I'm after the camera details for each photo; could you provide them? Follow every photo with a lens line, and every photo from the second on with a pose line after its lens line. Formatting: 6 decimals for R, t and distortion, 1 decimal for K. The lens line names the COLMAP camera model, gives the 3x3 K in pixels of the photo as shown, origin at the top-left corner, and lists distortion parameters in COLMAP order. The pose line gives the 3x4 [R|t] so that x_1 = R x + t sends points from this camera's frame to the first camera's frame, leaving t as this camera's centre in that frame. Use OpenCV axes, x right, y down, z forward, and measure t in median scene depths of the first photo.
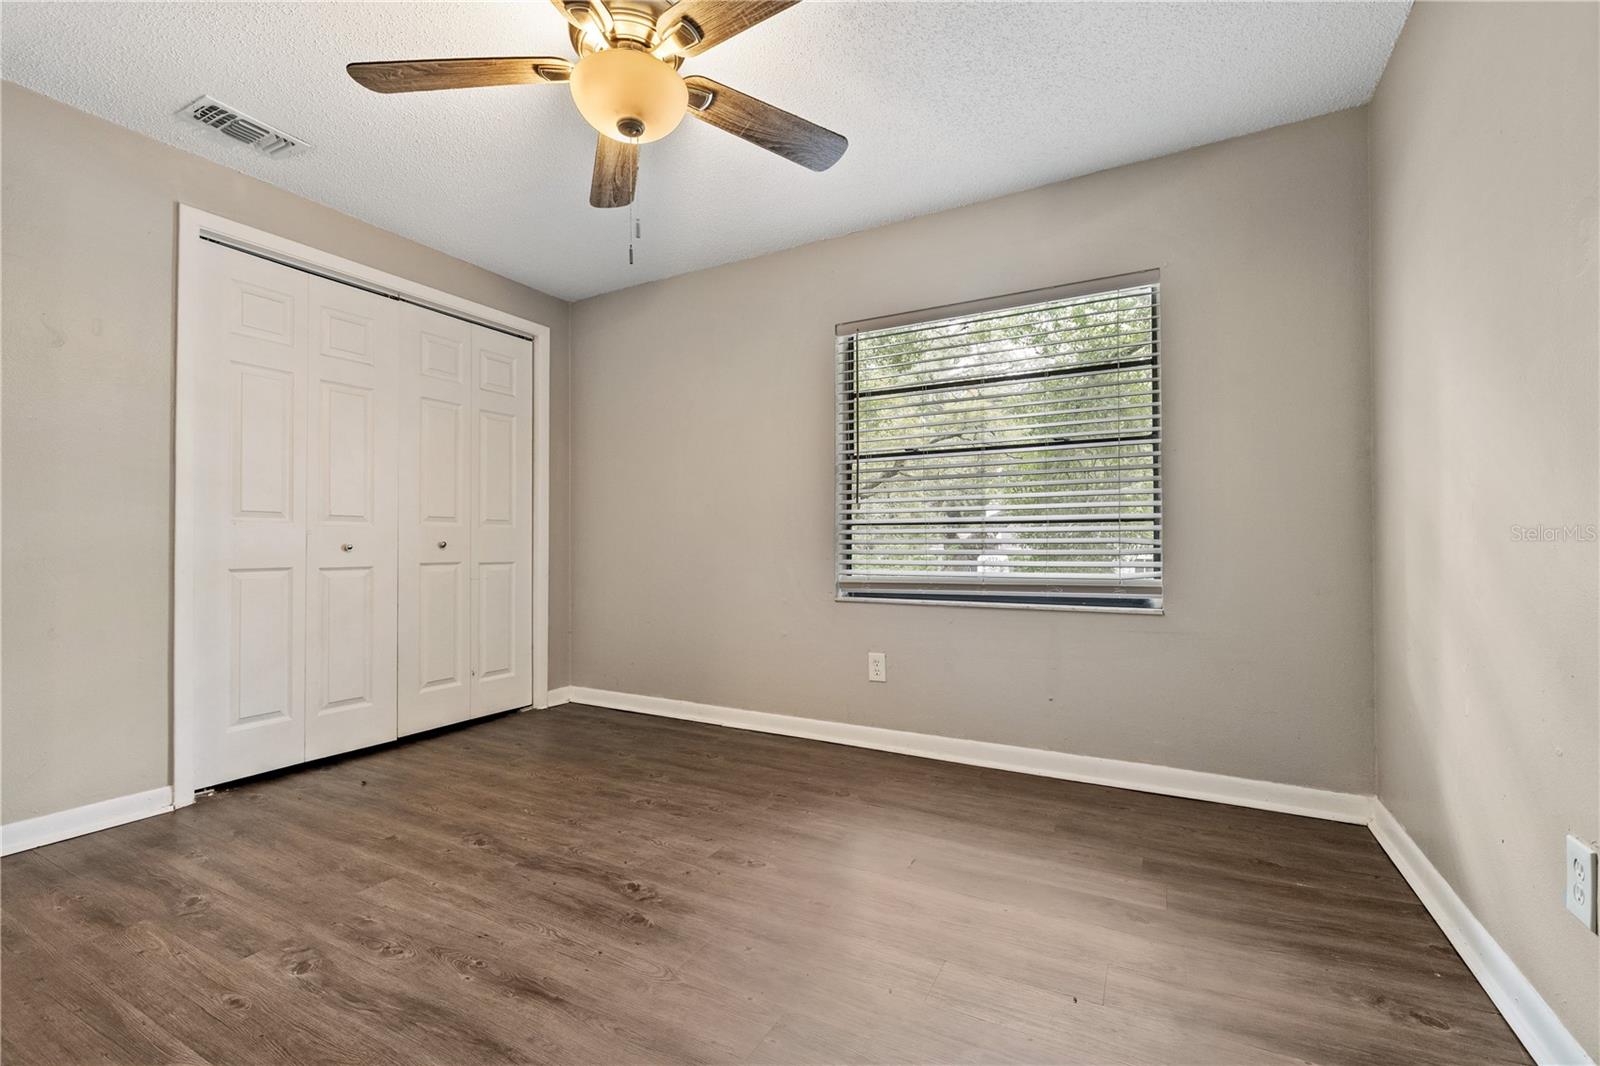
lens RADIAL K [[687.8, 0, 786.4], [0, 687.8, 534.0], [0, 0, 1]] dist [0.000333, -0.000002]
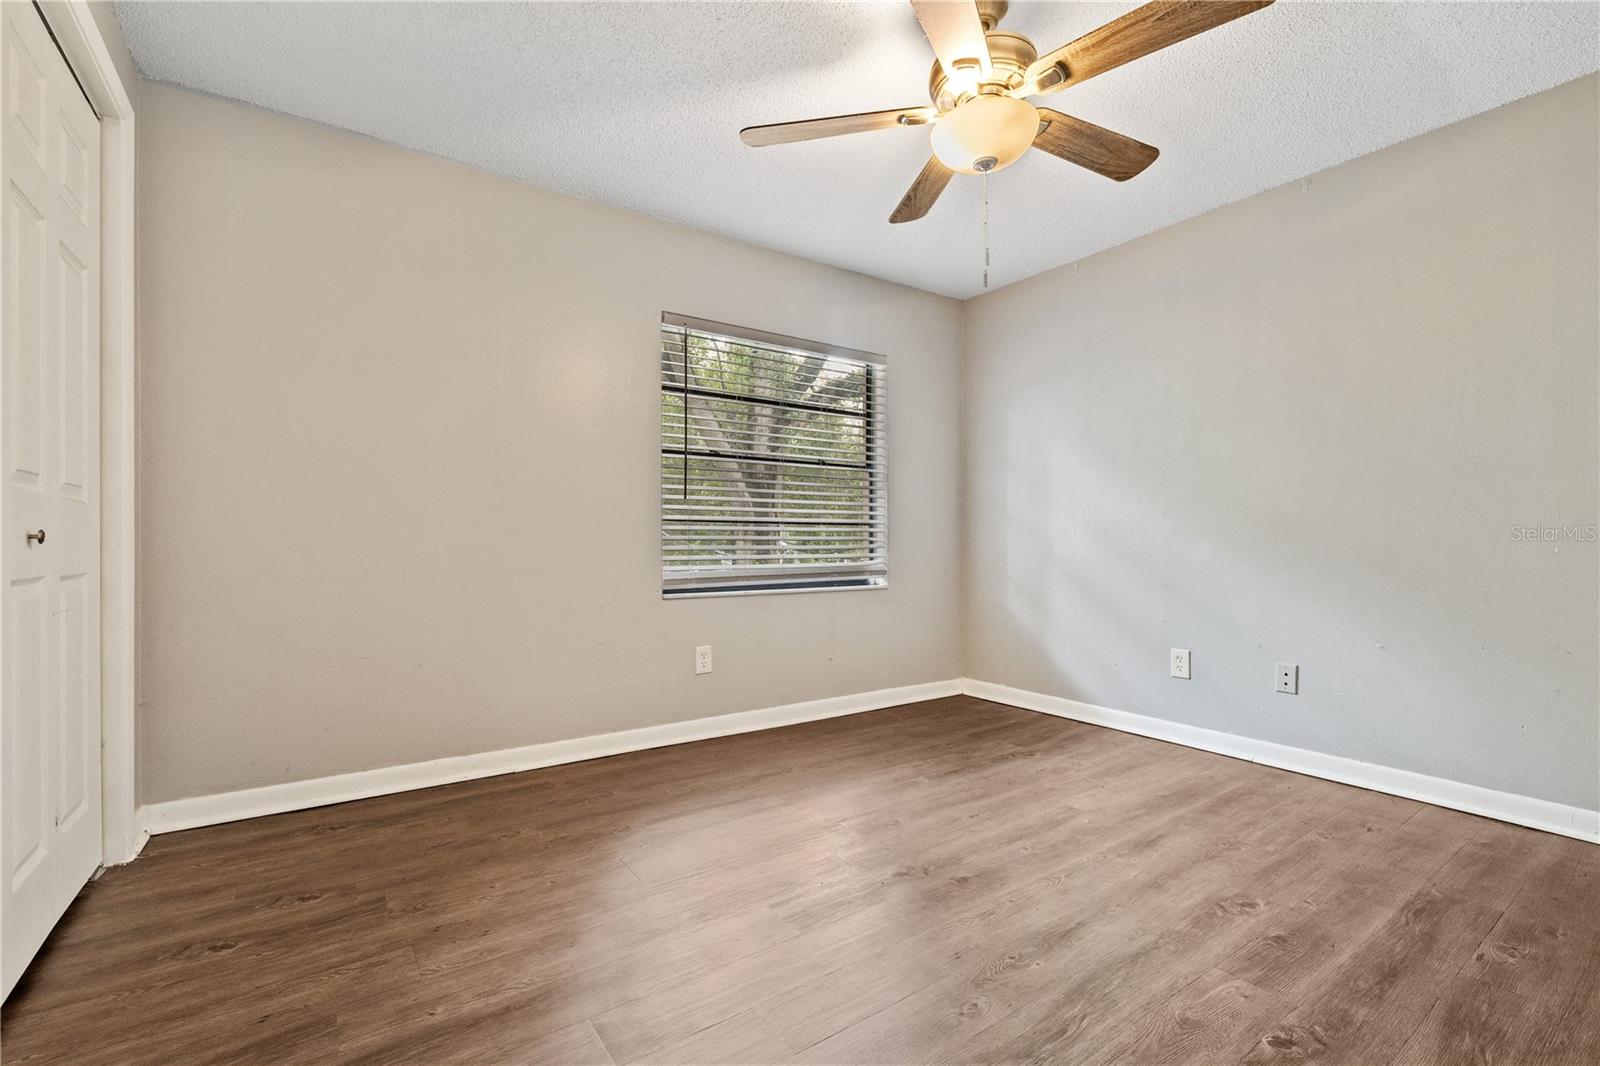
lens RADIAL K [[692.2, 0, 797.4], [0, 692.2, 544.9], [0, 0, 1]] dist [-0.001549, 0.000042]
pose [[0.444858, -0.000635, 0.895601, -0.820394], [-0.017274, 0.999808, 0.009289, 0.010658], [-0.895434, -0.019603, 0.444762, 0.465939]]
